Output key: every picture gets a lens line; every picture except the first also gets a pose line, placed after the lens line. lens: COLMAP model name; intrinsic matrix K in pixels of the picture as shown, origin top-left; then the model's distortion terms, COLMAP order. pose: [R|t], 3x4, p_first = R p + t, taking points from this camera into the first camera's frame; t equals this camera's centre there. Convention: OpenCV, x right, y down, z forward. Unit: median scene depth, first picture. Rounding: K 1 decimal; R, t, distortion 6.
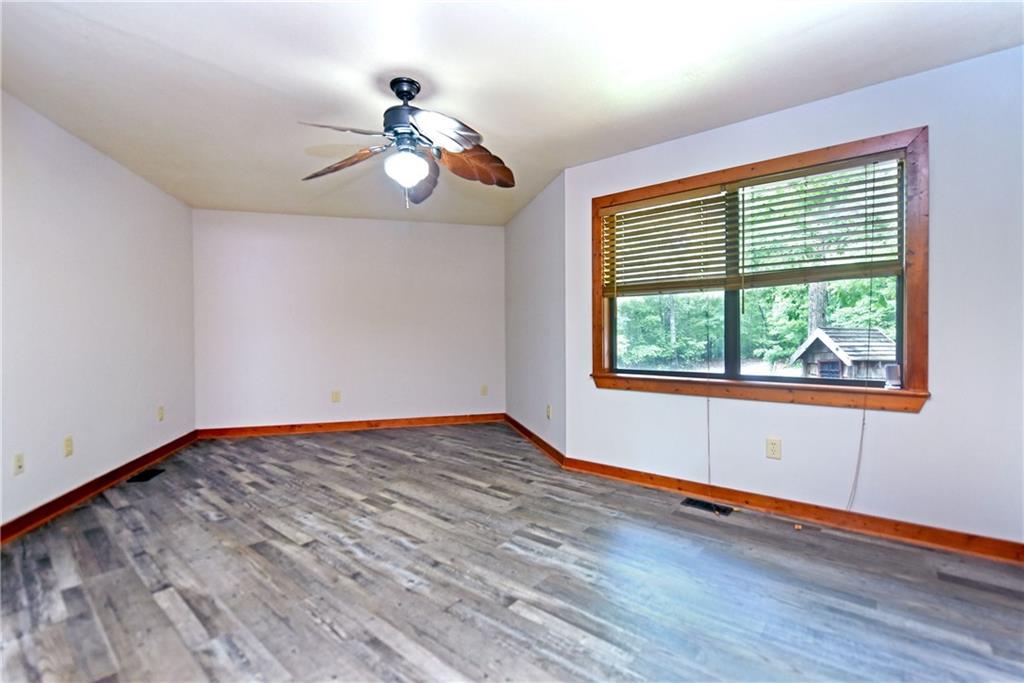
lens RADIAL K [[449.6, 0, 522.4], [0, 449.6, 340.2], [0, 0, 1]] dist [-0.015940, -0.000092]
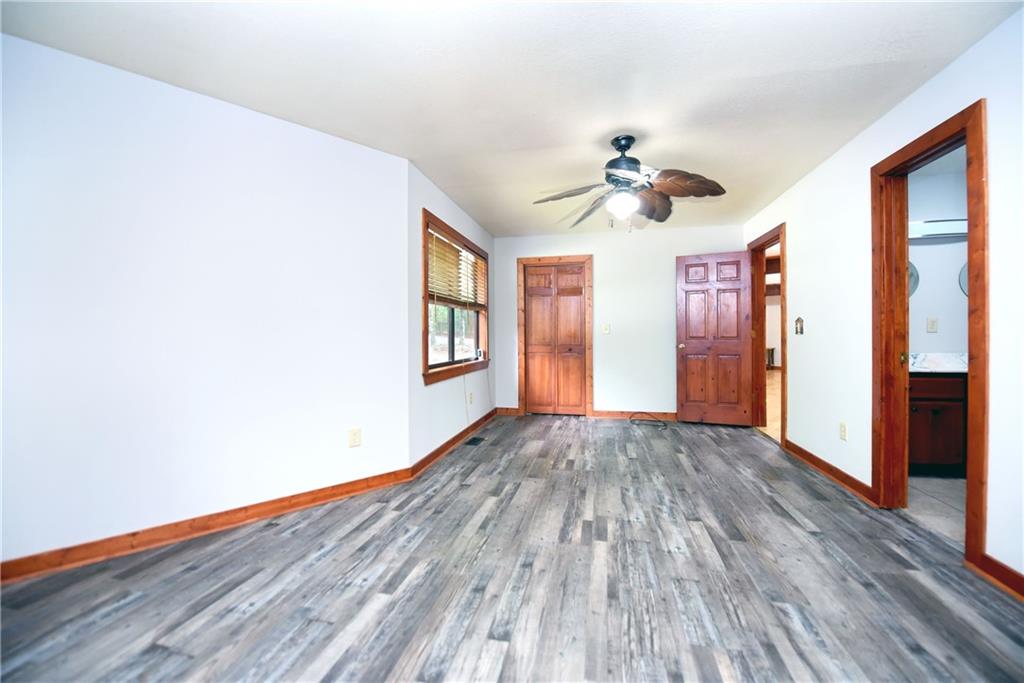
lens RADIAL K [[412.6, 0, 512.9], [0, 412.6, 336.0], [0, 0, 1]] dist [-0.016672, -0.000421]
pose [[-0.451804, 0.004164, 0.892108, -1.078676], [0.021423, 0.999751, 0.006183, -0.019083], [-0.891860, 0.021905, -0.451780, 1.684841]]
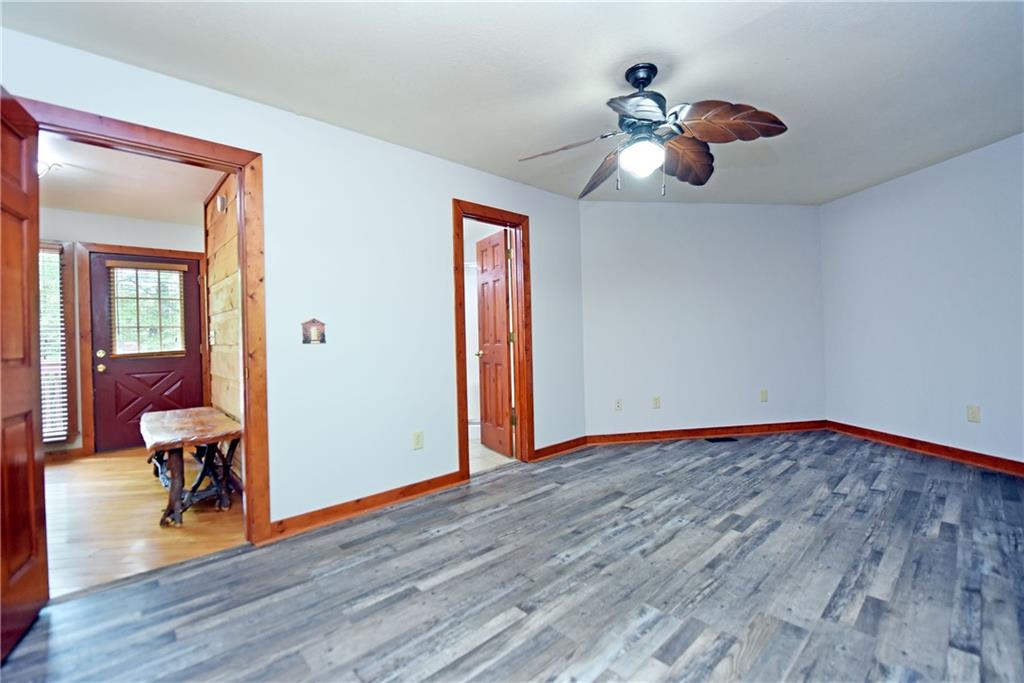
lens RADIAL K [[437.9, 0, 515.8], [0, 437.9, 337.6], [0, 0, 1]] dist [-0.018360, -0.000207]
pose [[-0.134302, 0.010330, -0.990887, 0.644252], [0.011981, 0.999890, 0.008800, -0.012745], [0.990868, -0.010690, -0.134411, 0.785710]]
